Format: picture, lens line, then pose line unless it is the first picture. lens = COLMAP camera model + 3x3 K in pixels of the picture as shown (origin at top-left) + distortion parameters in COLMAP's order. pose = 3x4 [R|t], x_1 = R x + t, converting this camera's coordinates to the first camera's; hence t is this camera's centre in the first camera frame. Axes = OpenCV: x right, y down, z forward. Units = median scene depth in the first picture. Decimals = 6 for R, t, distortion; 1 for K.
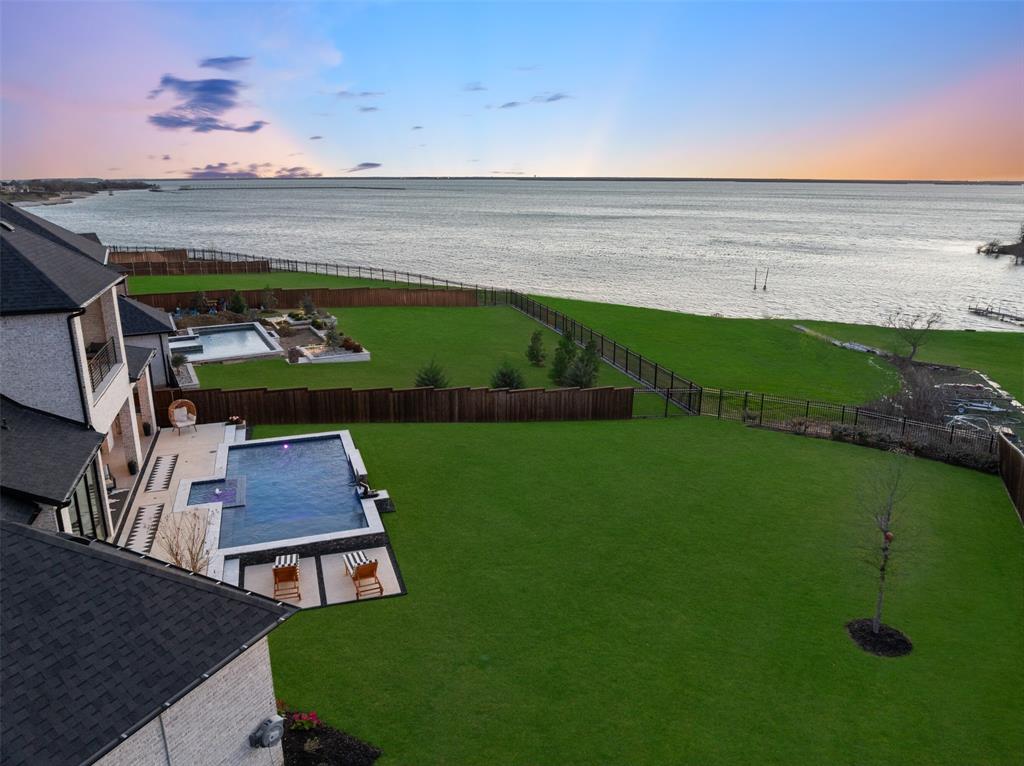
lens RADIAL K [[711.4, 0, 513.3], [0, 711.4, 383.8], [0, 0, 1]] dist [-0.029661, -0.007898]
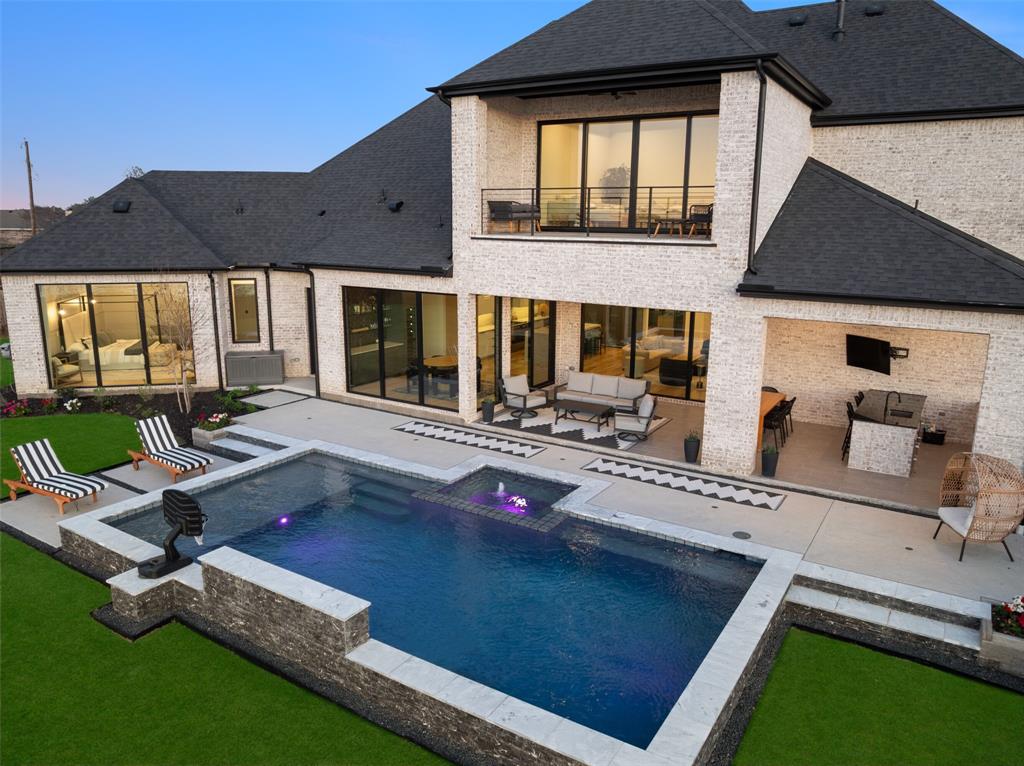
lens RADIAL K [[711.4, 0, 519.0], [0, 711.4, 379.7], [0, 0, 1]] dist [-0.029661, -0.007898]
pose [[-0.780430, 0.122080, -0.613210, -0.121775], [-0.184911, 0.891817, 0.412882, -0.115456], [0.597275, 0.435614, -0.673426, 1.213579]]
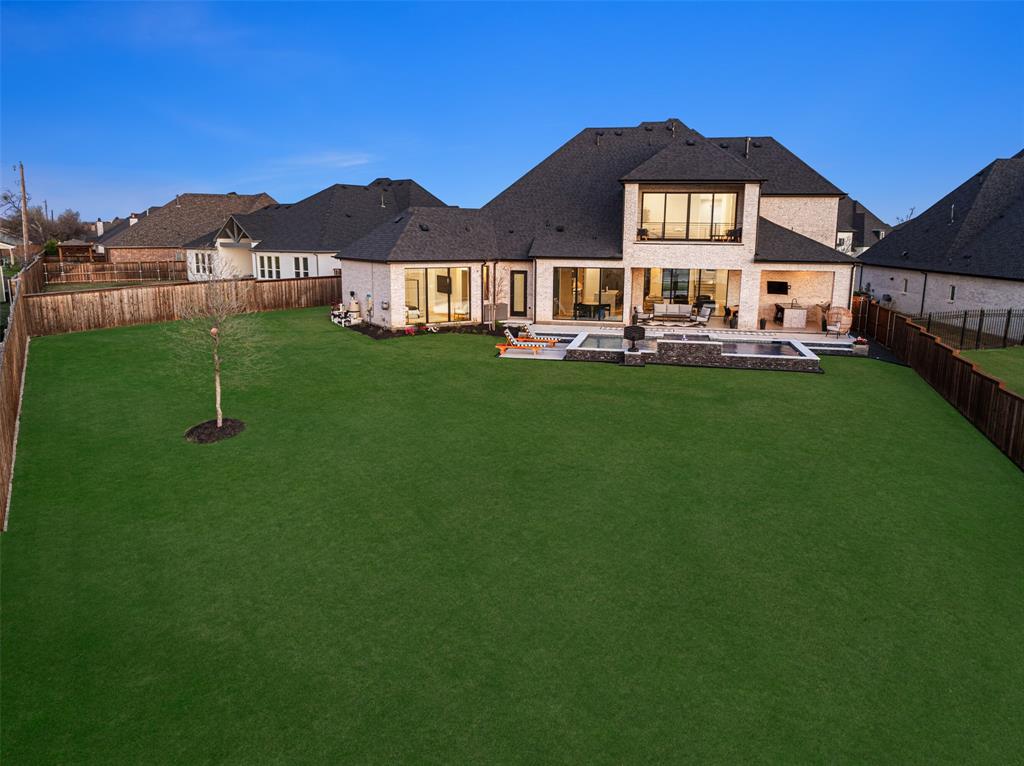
lens RADIAL K [[711.4, 0, 515.5], [0, 711.4, 381.8], [0, 0, 1]] dist [-0.029661, -0.007898]
pose [[-0.521175, 0.162173, -0.837900, 0.809089], [-0.242997, 0.912947, 0.327842, -0.119797], [0.818126, 0.374470, -0.436397, 1.253113]]
